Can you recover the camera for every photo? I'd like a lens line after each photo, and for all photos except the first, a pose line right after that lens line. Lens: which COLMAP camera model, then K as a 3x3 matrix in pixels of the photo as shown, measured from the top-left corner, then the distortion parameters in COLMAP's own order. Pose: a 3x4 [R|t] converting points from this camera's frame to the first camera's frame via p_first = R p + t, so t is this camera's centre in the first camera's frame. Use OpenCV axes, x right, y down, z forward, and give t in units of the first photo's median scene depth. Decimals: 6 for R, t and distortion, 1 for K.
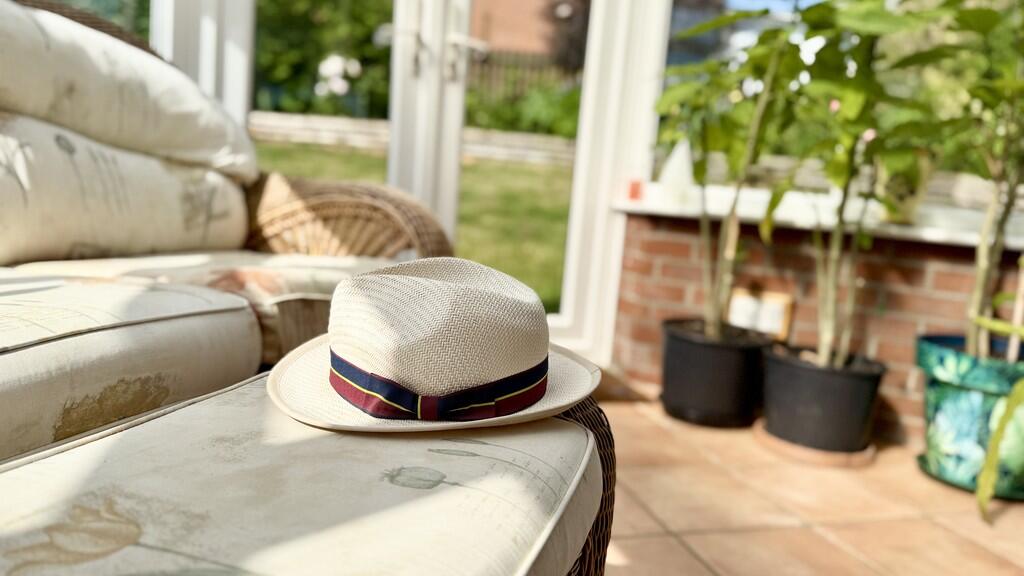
lens RADIAL K [[746.9, 0, 512.0], [0, 746.9, 288.0], [0, 0, 1]] dist [0.048398, 0.000166]
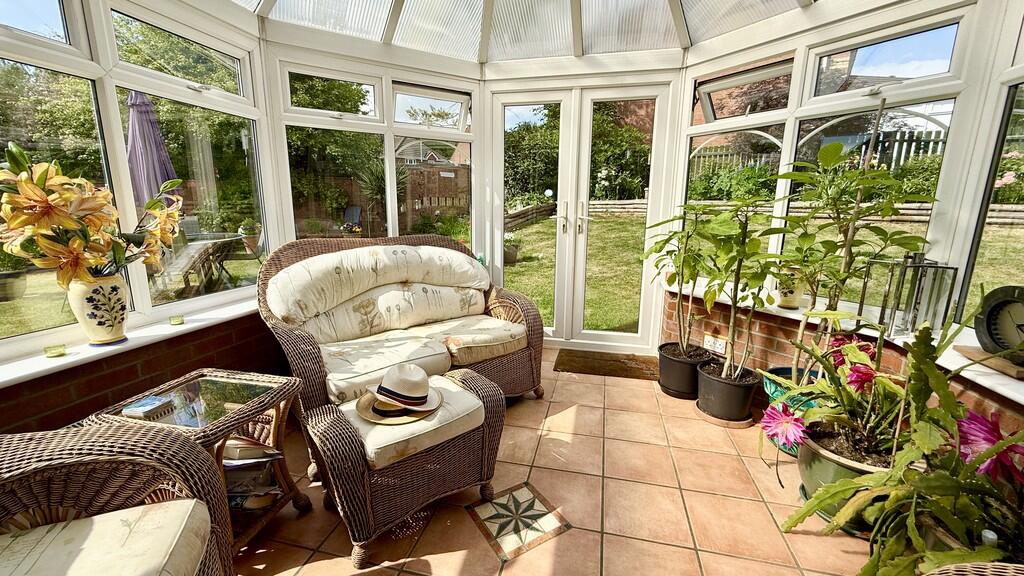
lens RADIAL K [[408.6, 0, 509.0], [0, 408.6, 288.0], [0, 0, 1]] dist [-0.000632, 0.000143]
pose [[0.868184, 0.018017, -0.495915, 0.482905], [-0.000342, 0.999362, 0.035708, -0.198826], [0.496242, -0.030831, 0.867636, -0.298988]]
